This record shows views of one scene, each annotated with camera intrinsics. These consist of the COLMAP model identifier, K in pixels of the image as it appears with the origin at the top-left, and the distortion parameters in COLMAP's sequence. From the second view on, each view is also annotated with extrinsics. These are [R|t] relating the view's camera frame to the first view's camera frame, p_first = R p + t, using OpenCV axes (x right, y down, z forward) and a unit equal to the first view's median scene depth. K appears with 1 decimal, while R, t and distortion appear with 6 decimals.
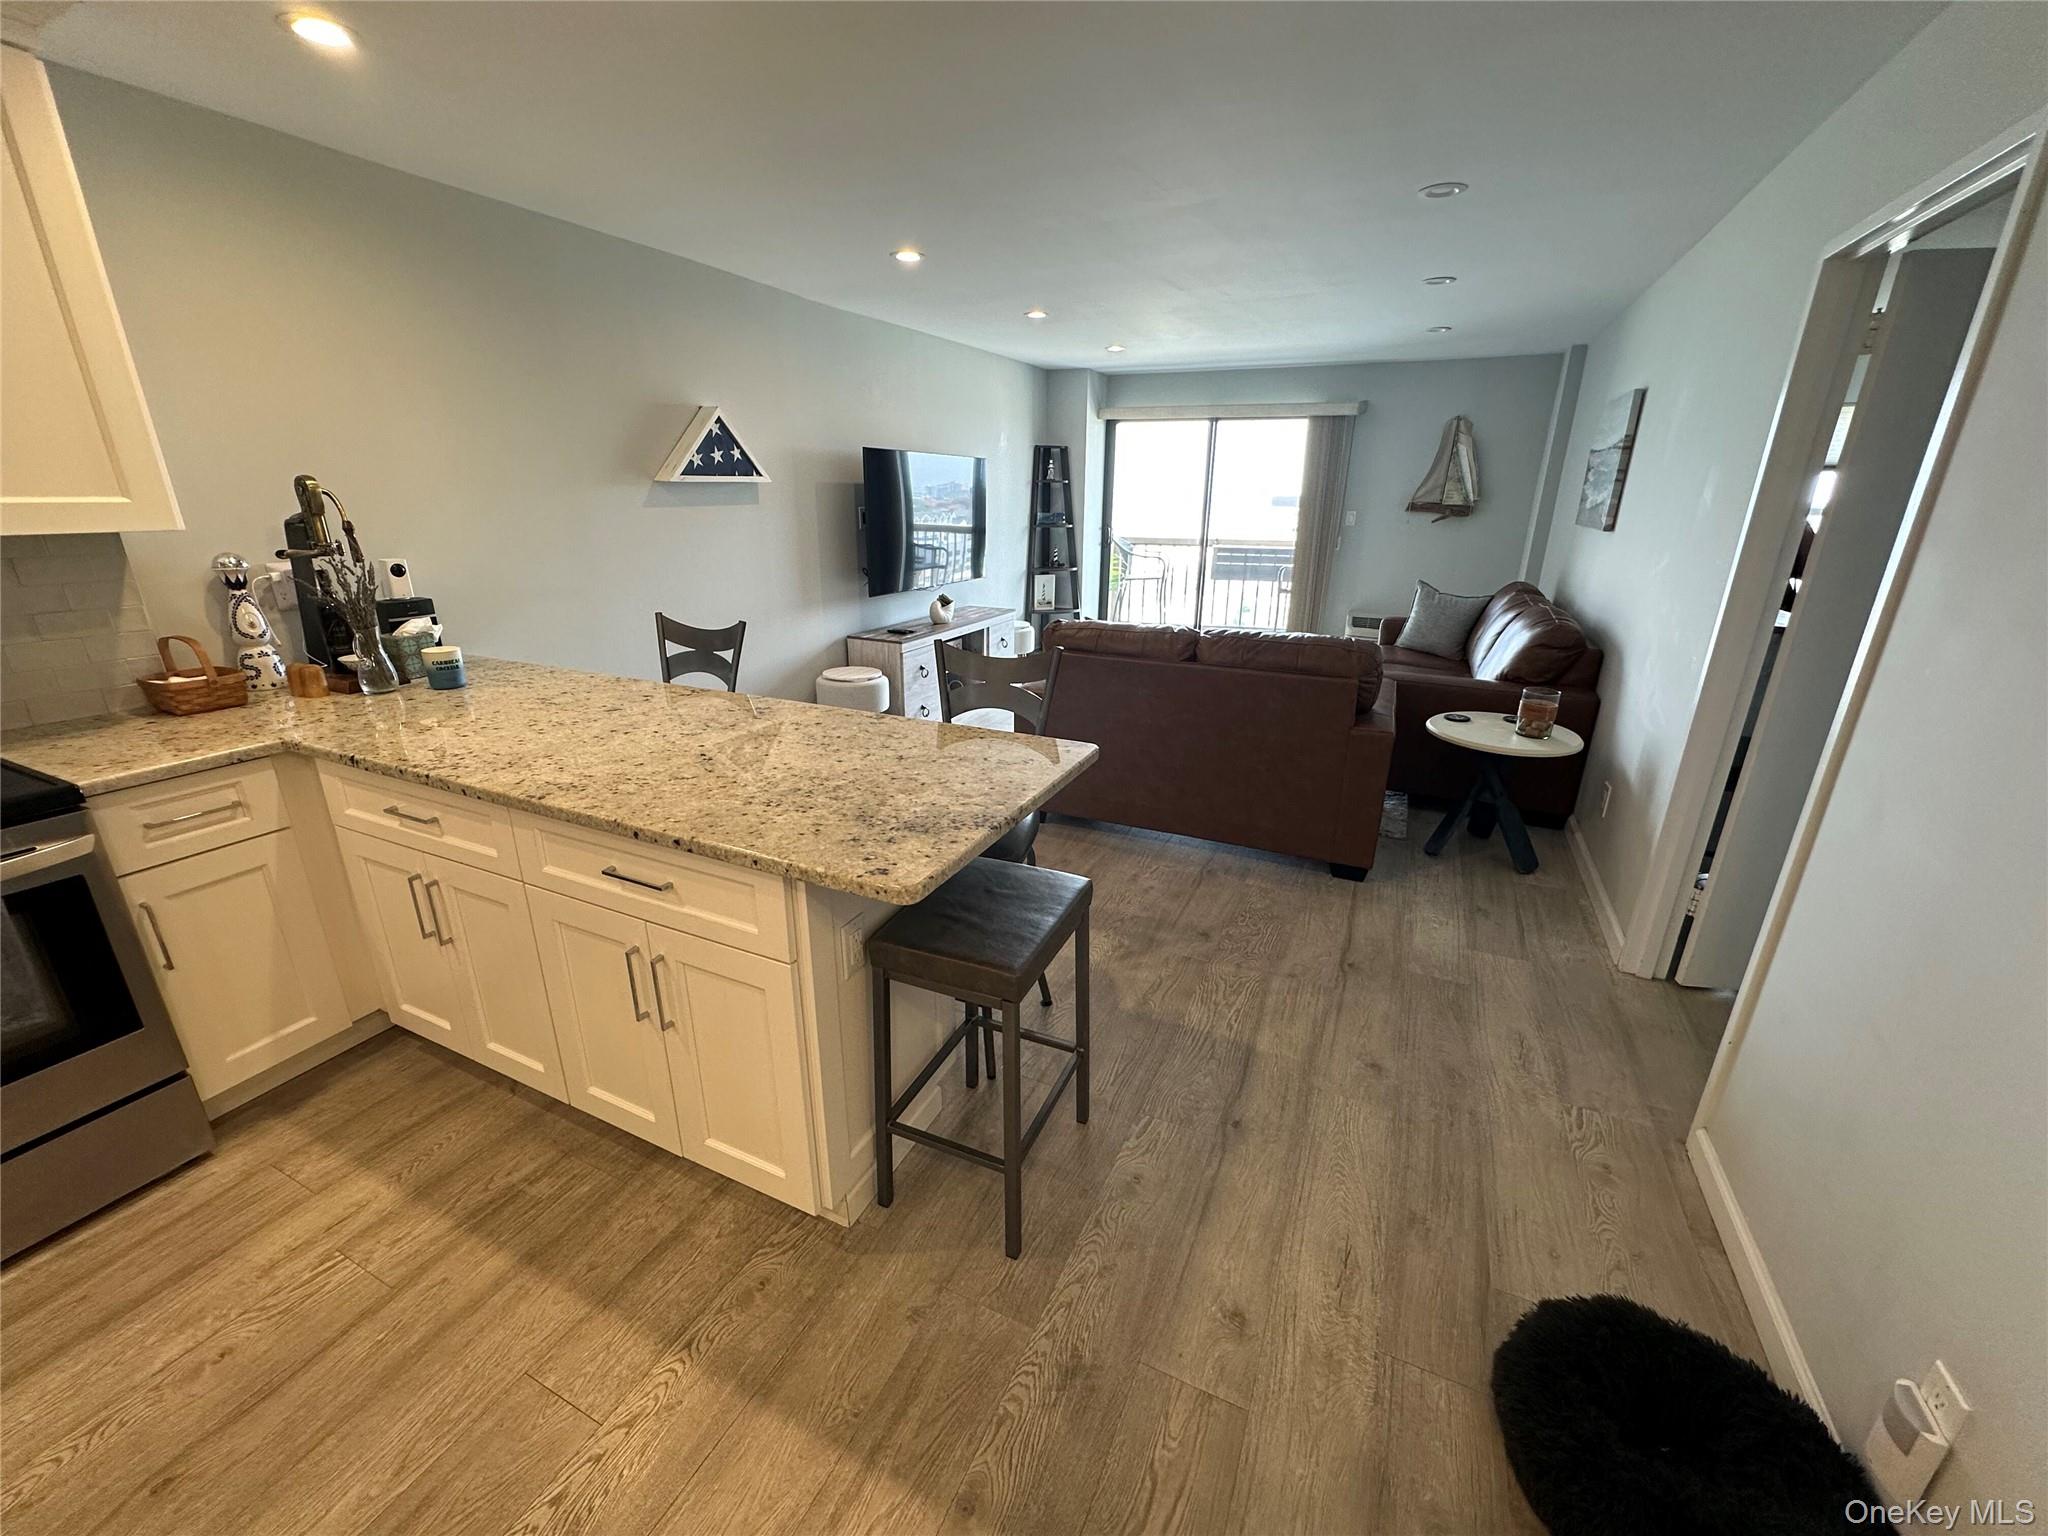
lens RADIAL K [[815.1, 0, 1024.0], [0, 815.1, 768.0], [0, 0, 1]] dist [-0.001739, 0.000412]
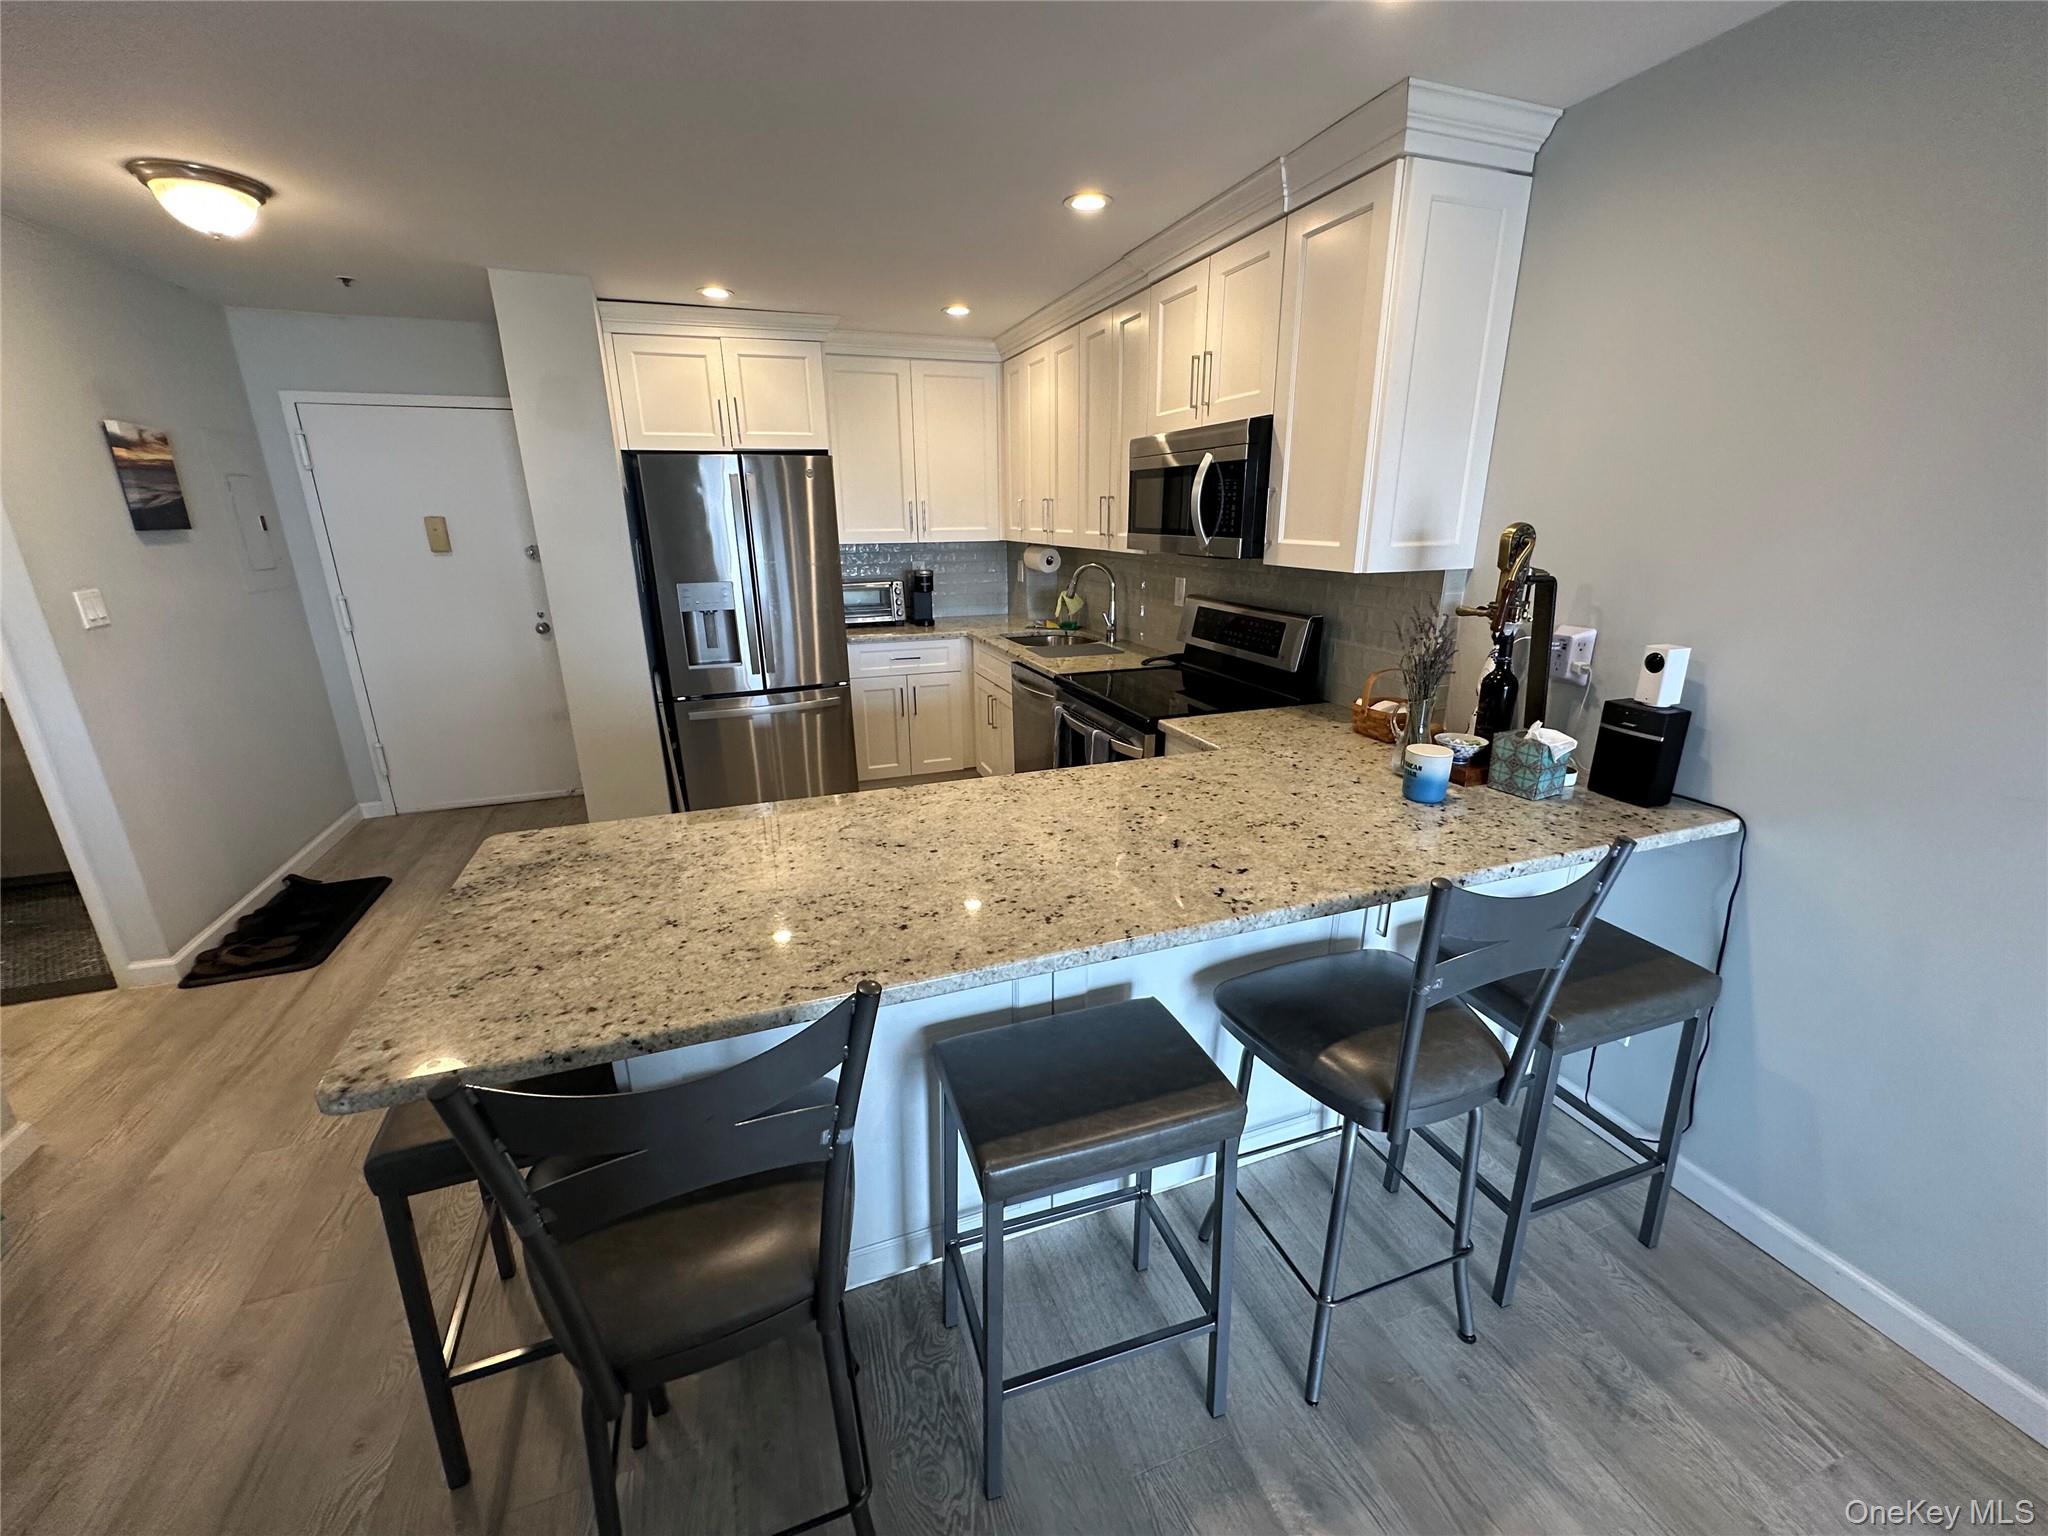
lens RADIAL K [[817.3, 0, 1018.8], [0, 817.3, 765.4], [0, 0, 1]] dist [-0.003626, 0.000754]
pose [[-0.706164, 0.205697, -0.677511, 0.088497], [-0.230631, 0.837864, 0.494765, -0.547737], [0.669434, 0.505640, -0.544230, 1.516020]]
